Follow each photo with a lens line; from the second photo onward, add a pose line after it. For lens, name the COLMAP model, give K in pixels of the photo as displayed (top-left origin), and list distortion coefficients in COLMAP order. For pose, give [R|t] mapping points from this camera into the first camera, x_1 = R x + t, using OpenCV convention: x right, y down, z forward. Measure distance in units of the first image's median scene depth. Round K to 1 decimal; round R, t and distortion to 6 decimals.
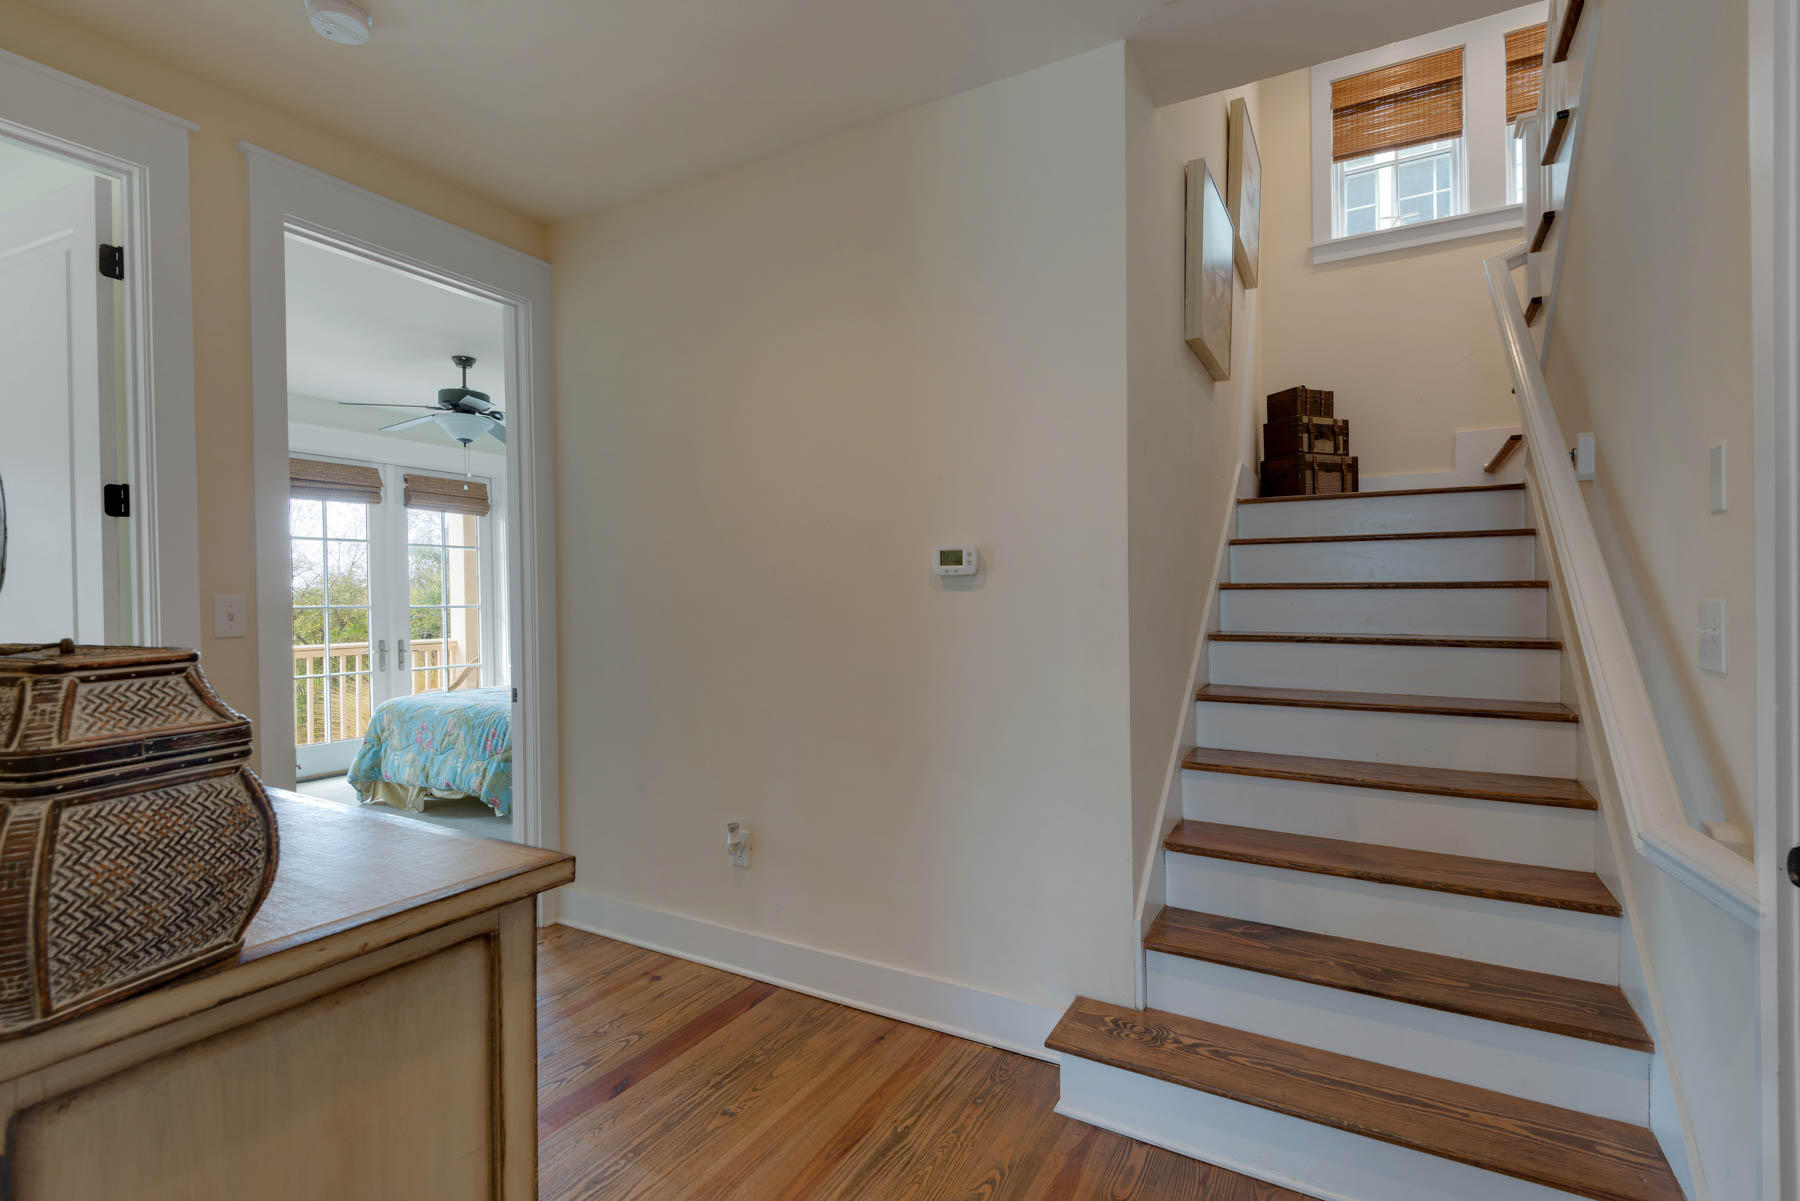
lens RADIAL K [[832.6, 0, 900.0], [0, 832.6, 600.5], [0, 0, 1]] dist [0.039061, -0.031499]
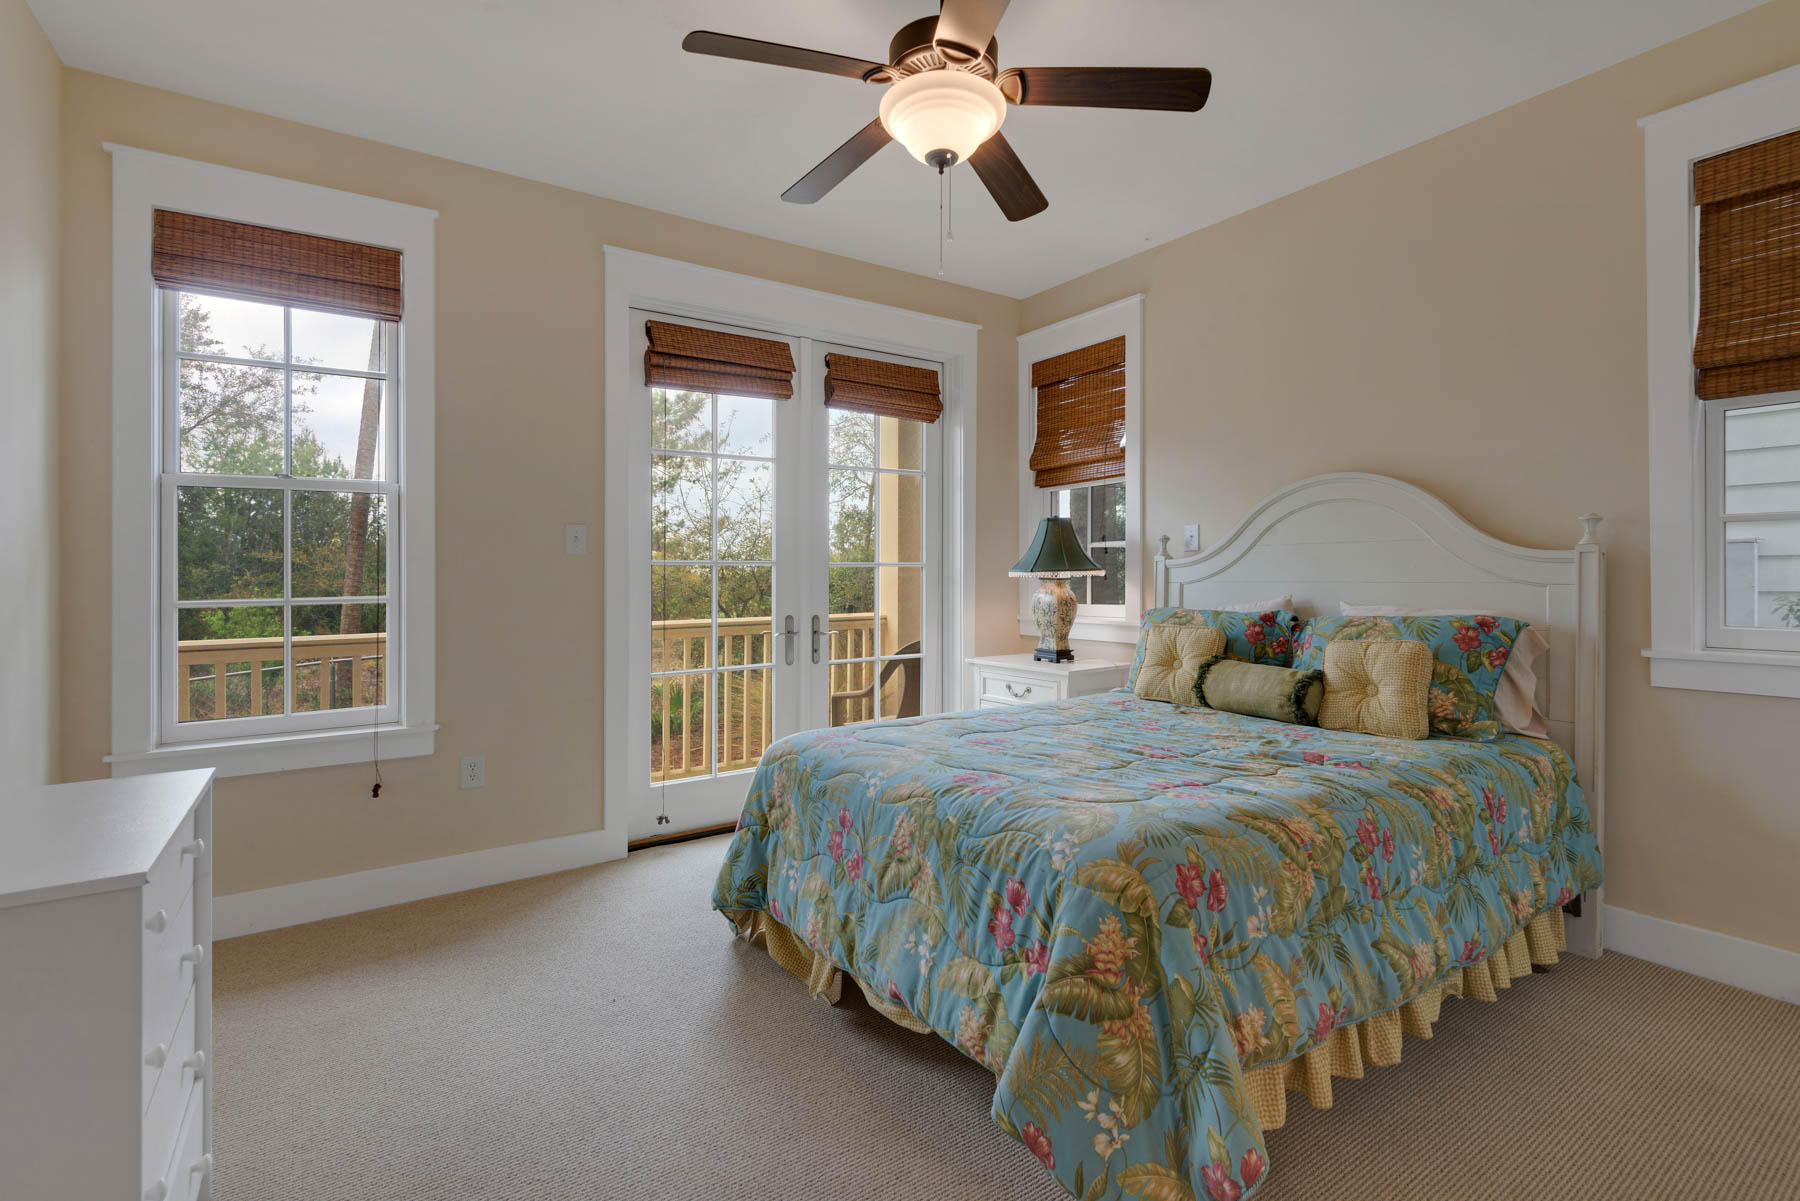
lens RADIAL K [[832.6, 0, 900.0], [0, 832.6, 600.5], [0, 0, 1]] dist [0.039061, -0.031499]
pose [[0.900392, 0.030273, -0.434025, -0.345033], [-0.021420, 0.999451, 0.025276, 0.023999], [0.434551, -0.013462, 0.900546, 0.603517]]
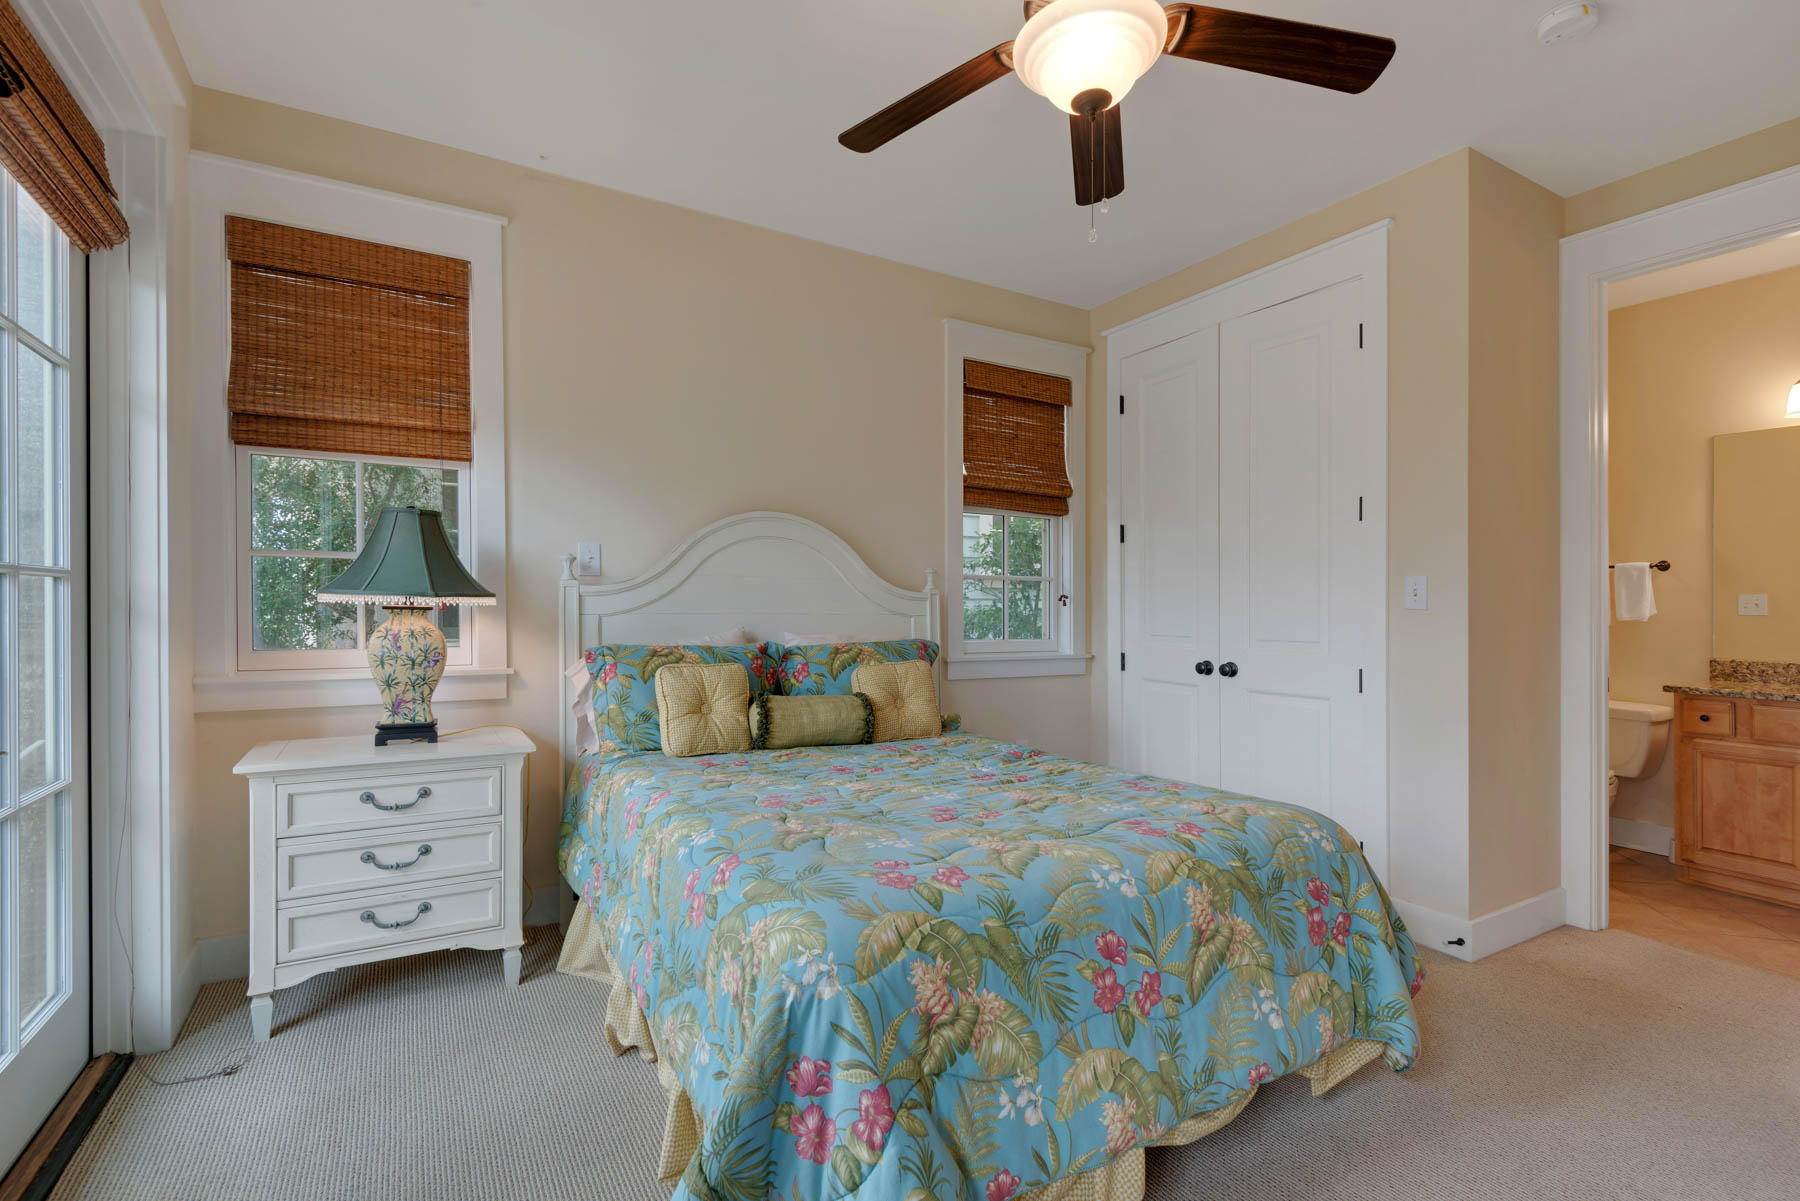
lens RADIAL K [[841.5, 0, 904.3], [0, 841.5, 627.8], [0, 0, 1]] dist [0.036667, -0.031895]
pose [[0.494471, 0.009110, 0.869147, -0.847942], [-0.005685, 0.999958, -0.007247, 0.033970], [-0.869176, -0.001357, 0.494501, 0.882271]]
